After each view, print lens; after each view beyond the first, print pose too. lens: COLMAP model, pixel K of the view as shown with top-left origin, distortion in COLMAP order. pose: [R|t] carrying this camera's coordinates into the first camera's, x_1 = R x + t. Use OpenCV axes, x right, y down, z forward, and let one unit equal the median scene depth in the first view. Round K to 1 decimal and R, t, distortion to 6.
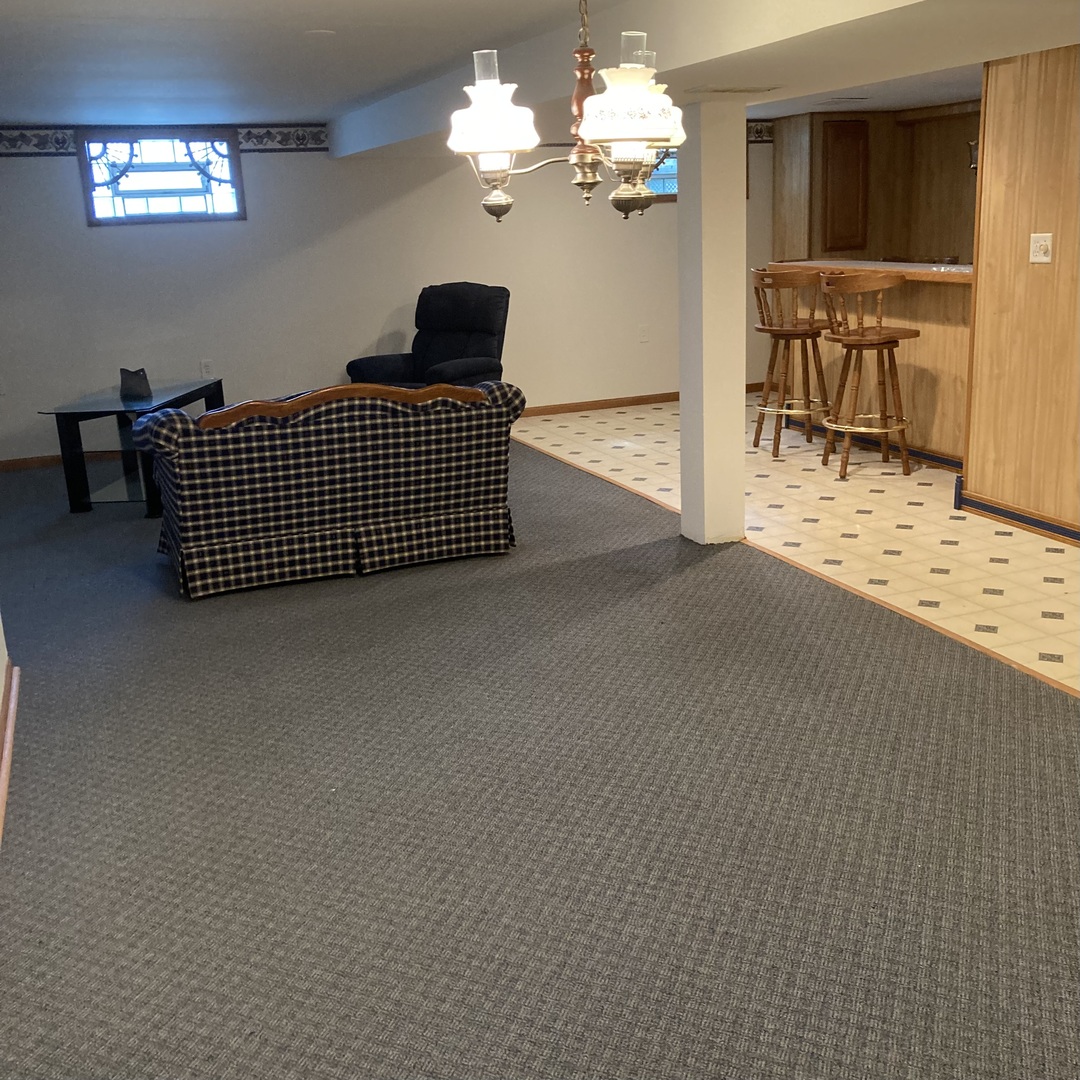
lens RADIAL K [[1151.0, 0, 544.1], [0, 1151.0, 544.3], [0, 0, 1]] dist [-0.009527, -0.014289]
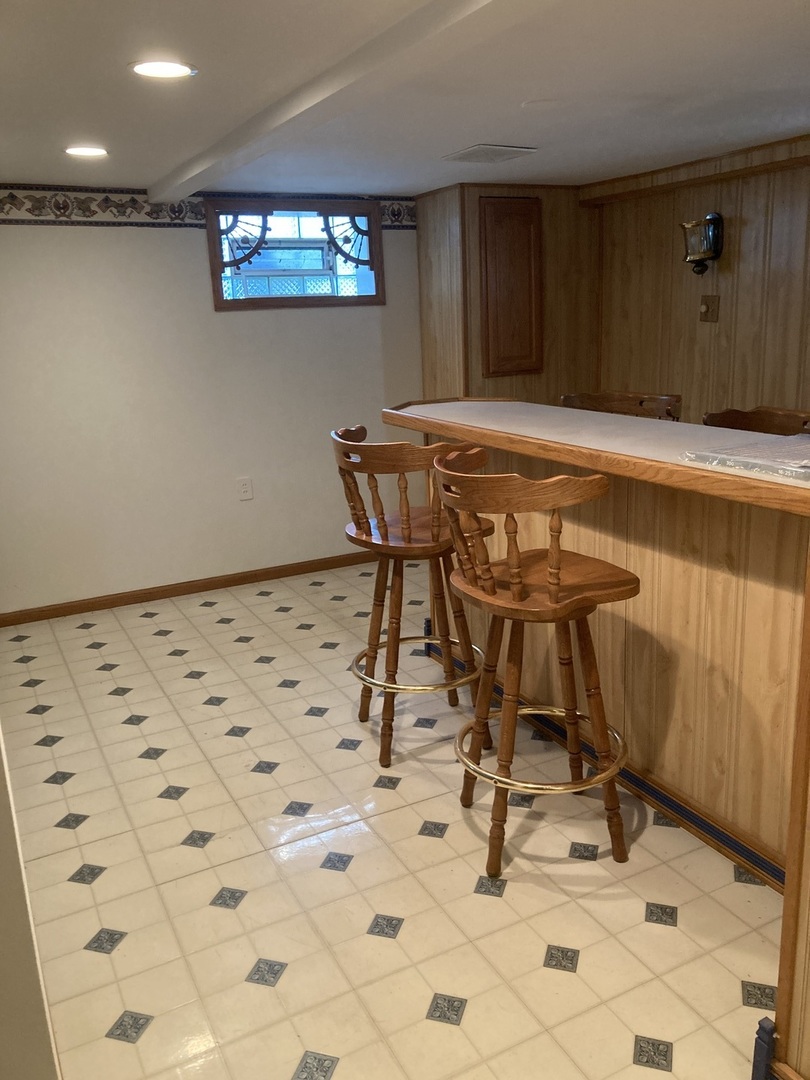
lens RADIAL K [[884.1, 0, 405.0], [0, 884.1, 540.0], [0, 0, 1]] dist [0.007713, 0.005005]
pose [[0.995128, -0.021266, 0.096269, 0.175331], [0.023985, 0.999343, -0.027183, -0.176929], [-0.095628, 0.029360, 0.994984, 0.579509]]
